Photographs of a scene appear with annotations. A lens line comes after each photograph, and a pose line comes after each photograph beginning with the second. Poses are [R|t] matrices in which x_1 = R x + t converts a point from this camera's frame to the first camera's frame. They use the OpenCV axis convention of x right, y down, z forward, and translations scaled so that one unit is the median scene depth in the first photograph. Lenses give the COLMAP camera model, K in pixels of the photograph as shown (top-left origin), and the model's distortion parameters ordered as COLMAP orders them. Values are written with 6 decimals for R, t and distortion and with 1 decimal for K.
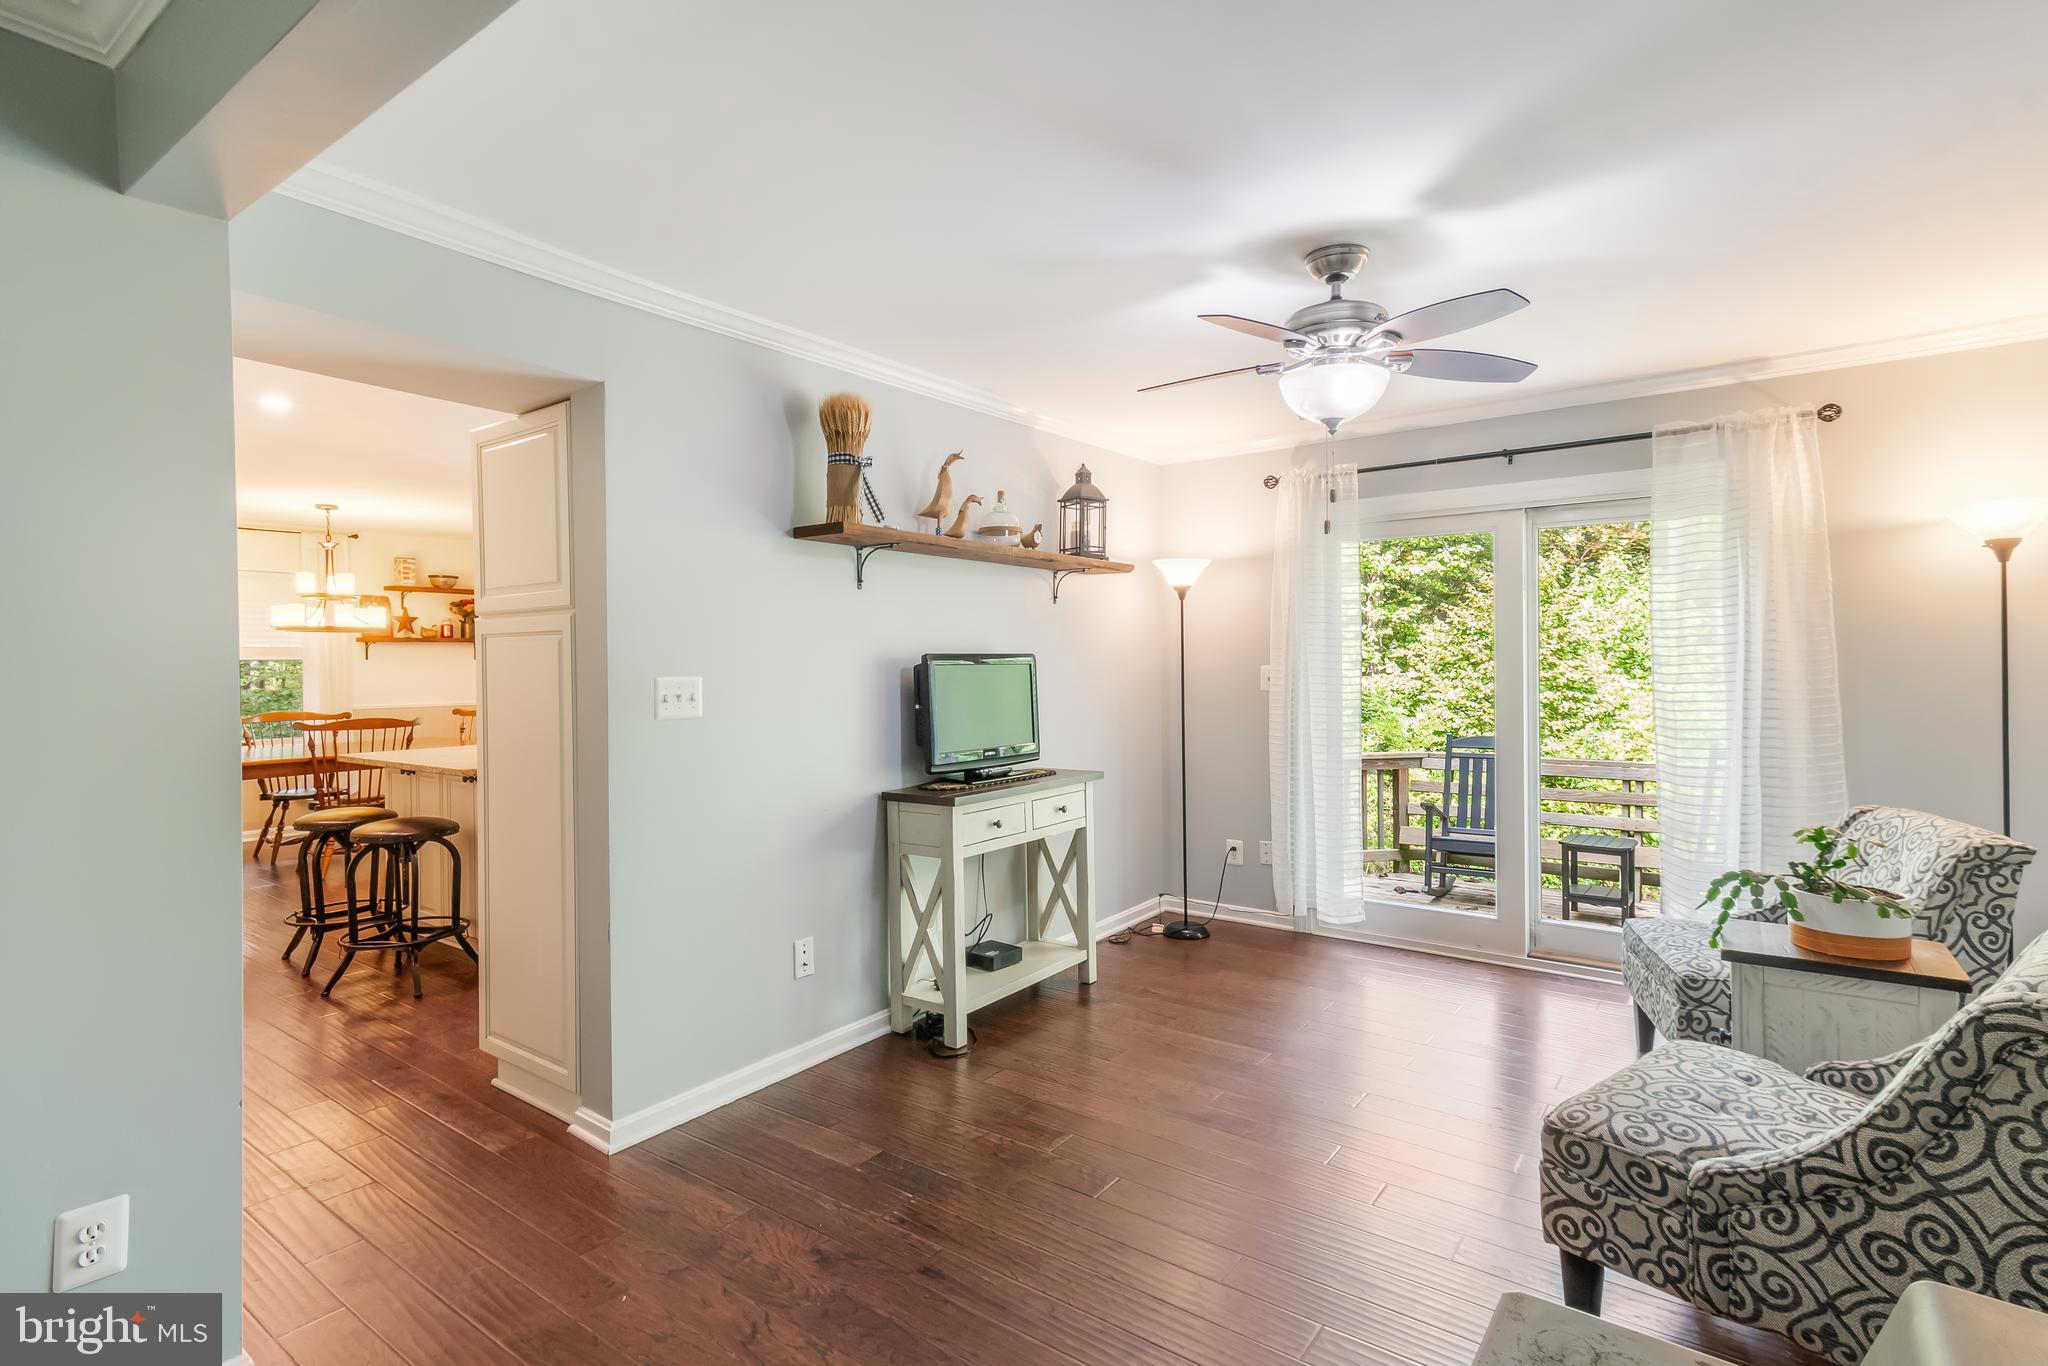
lens RADIAL K [[979.1, 0, 1028.3], [0, 979.1, 673.7], [0, 0, 1]] dist [0.021151, -0.003252]
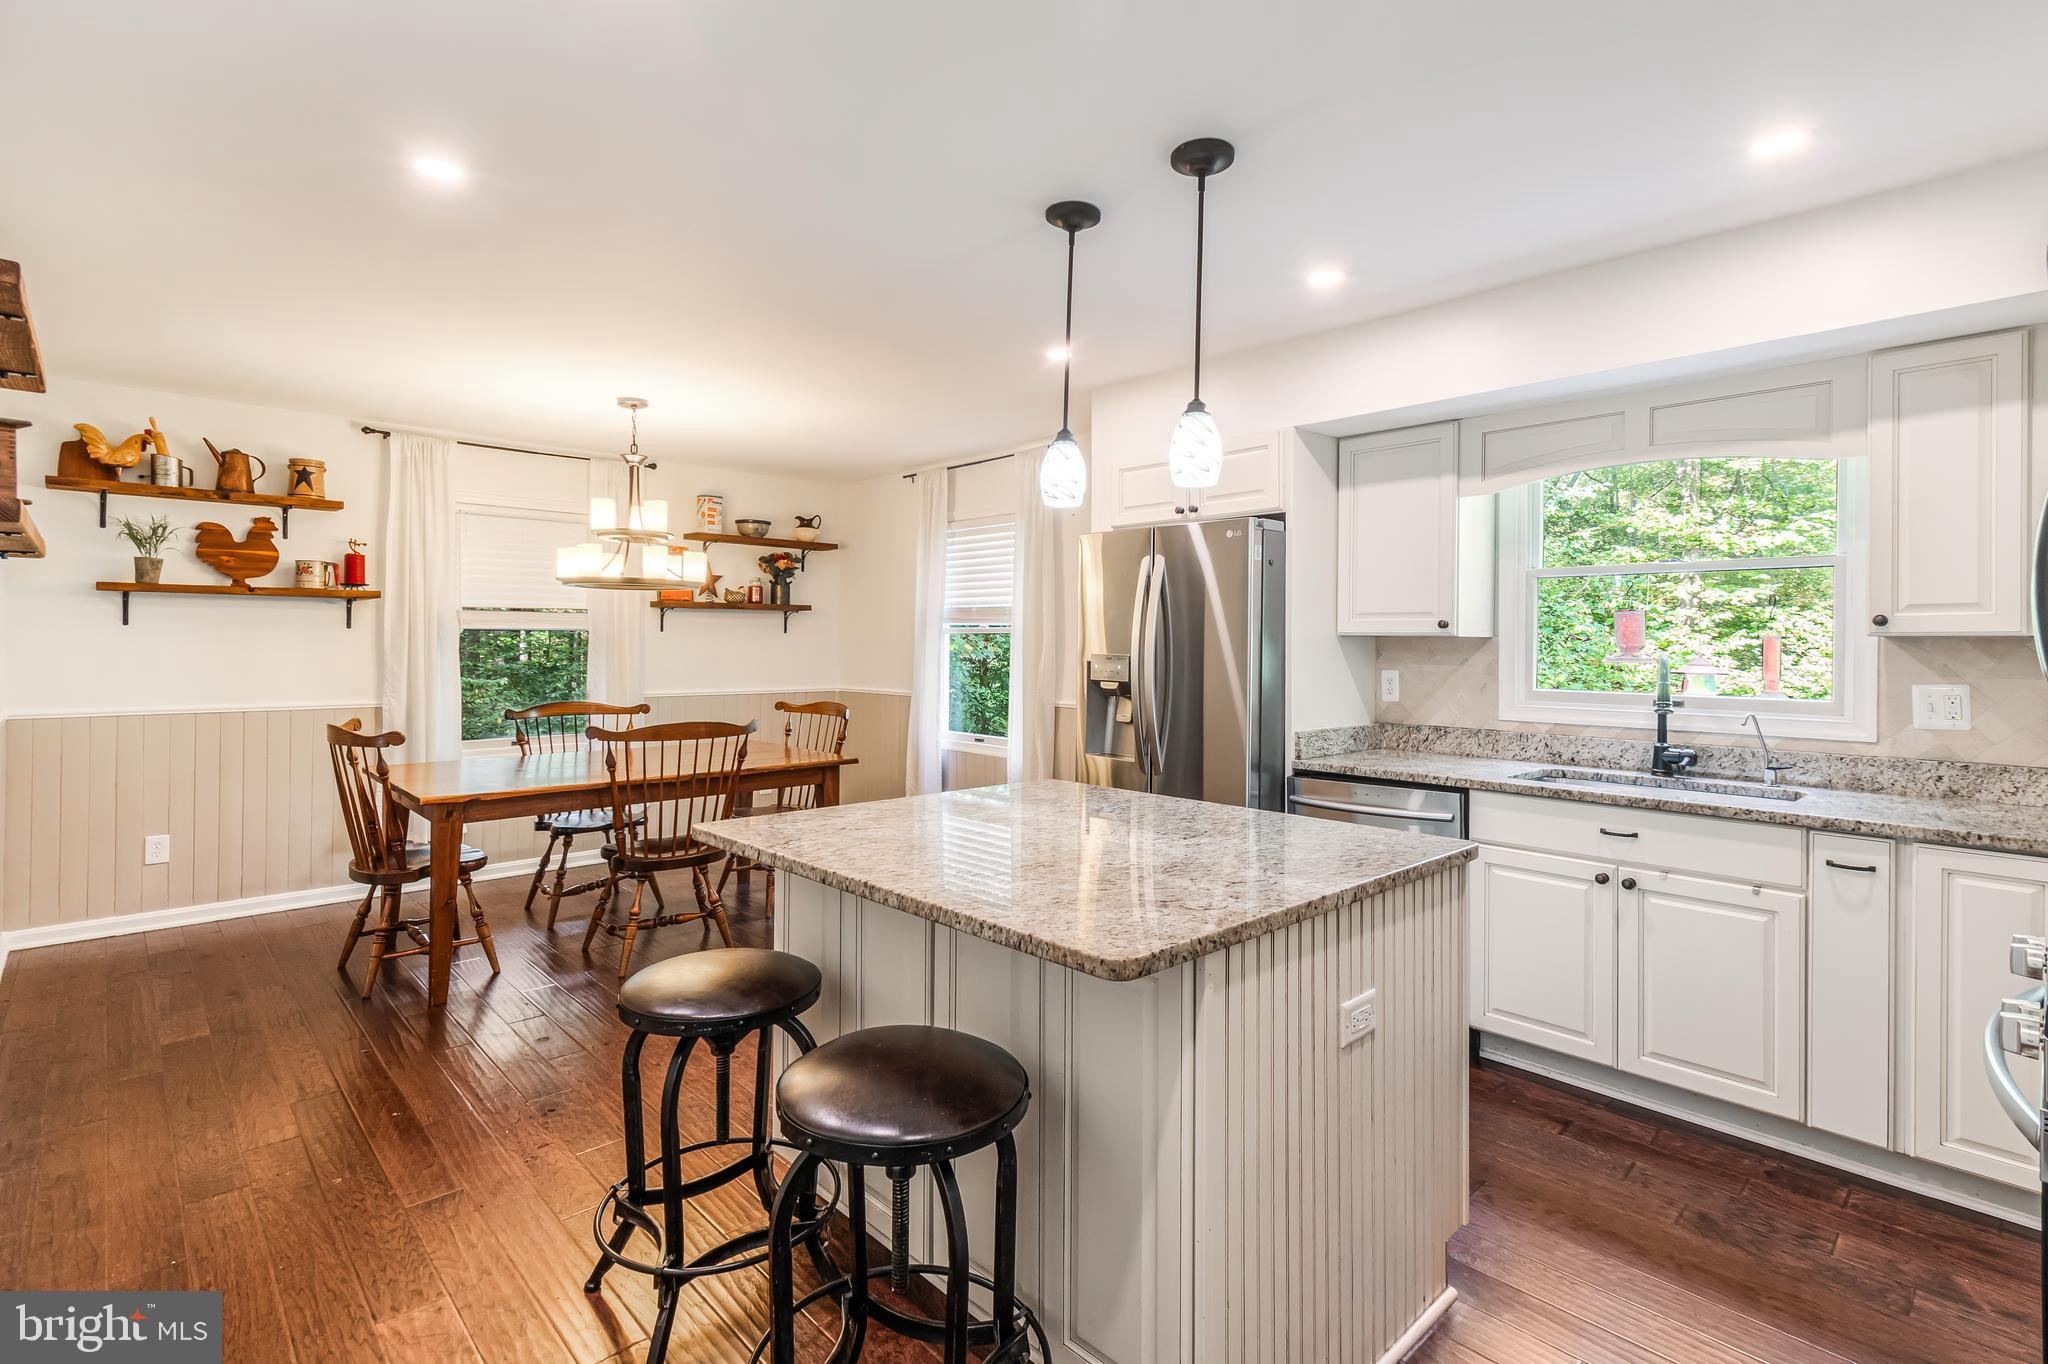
lens RADIAL K [[979.1, 0, 1024.6], [0, 979.1, 644.3], [0, 0, 1]] dist [0.021151, -0.003252]
pose [[0.981527, 0.014446, -0.190780, -0.256144], [-0.016897, 0.999794, -0.011224, -0.000677], [0.190578, 0.014240, 0.981569, 0.319891]]
